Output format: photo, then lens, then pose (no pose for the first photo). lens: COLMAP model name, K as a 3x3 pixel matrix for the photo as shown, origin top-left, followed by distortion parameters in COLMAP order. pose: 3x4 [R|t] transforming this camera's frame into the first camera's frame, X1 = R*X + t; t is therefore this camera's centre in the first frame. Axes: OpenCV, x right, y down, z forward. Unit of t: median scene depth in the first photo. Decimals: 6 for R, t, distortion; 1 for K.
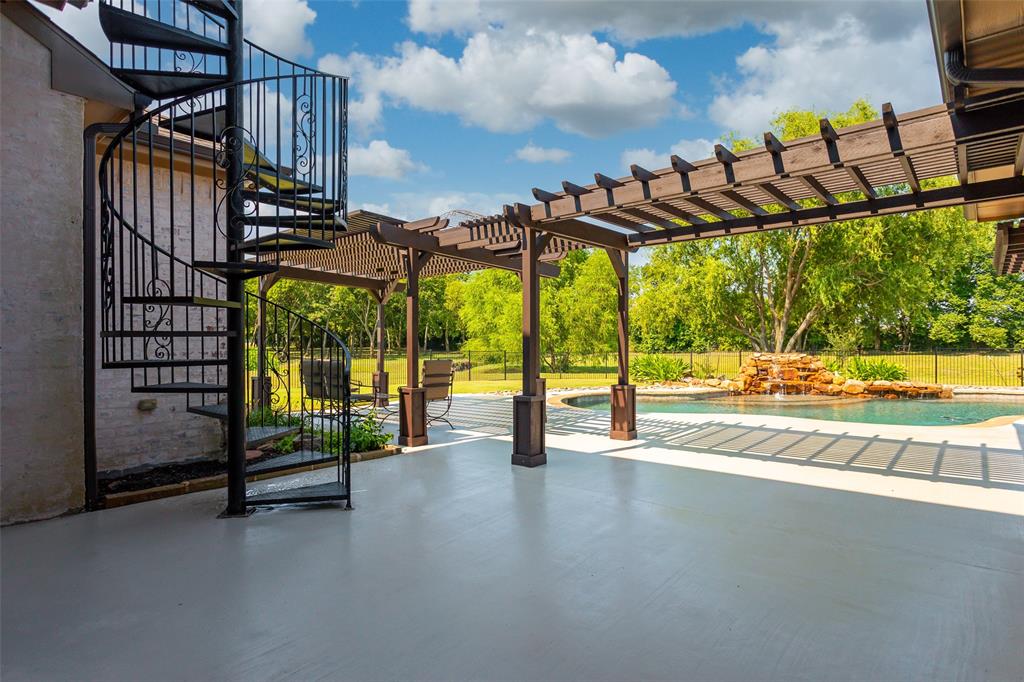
lens RADIAL K [[545.3, 0, 508.9], [0, 545.3, 340.4], [0, 0, 1]] dist [0.004234, 0.001386]
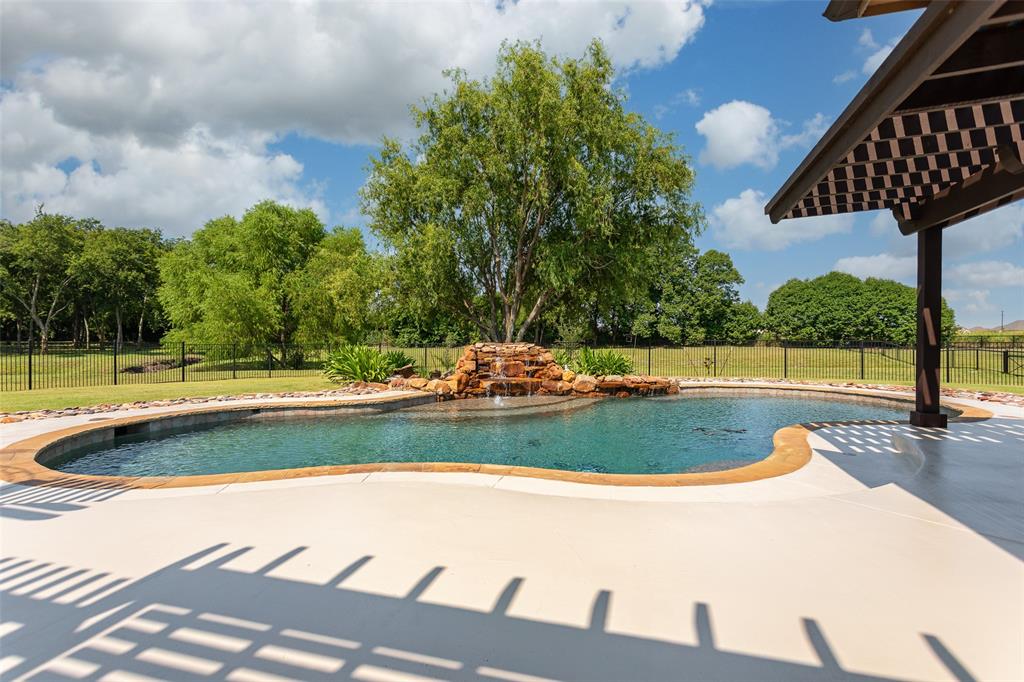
lens RADIAL K [[525.8, 0, 511.7], [0, 525.8, 340.6], [0, 0, 1]] dist [0.003745, 0.000386]
pose [[0.905071, 0.004041, 0.425241, 0.165351], [-0.008083, 0.999938, 0.007701, 0.012991], [-0.425184, -0.010407, 0.905047, 0.279495]]
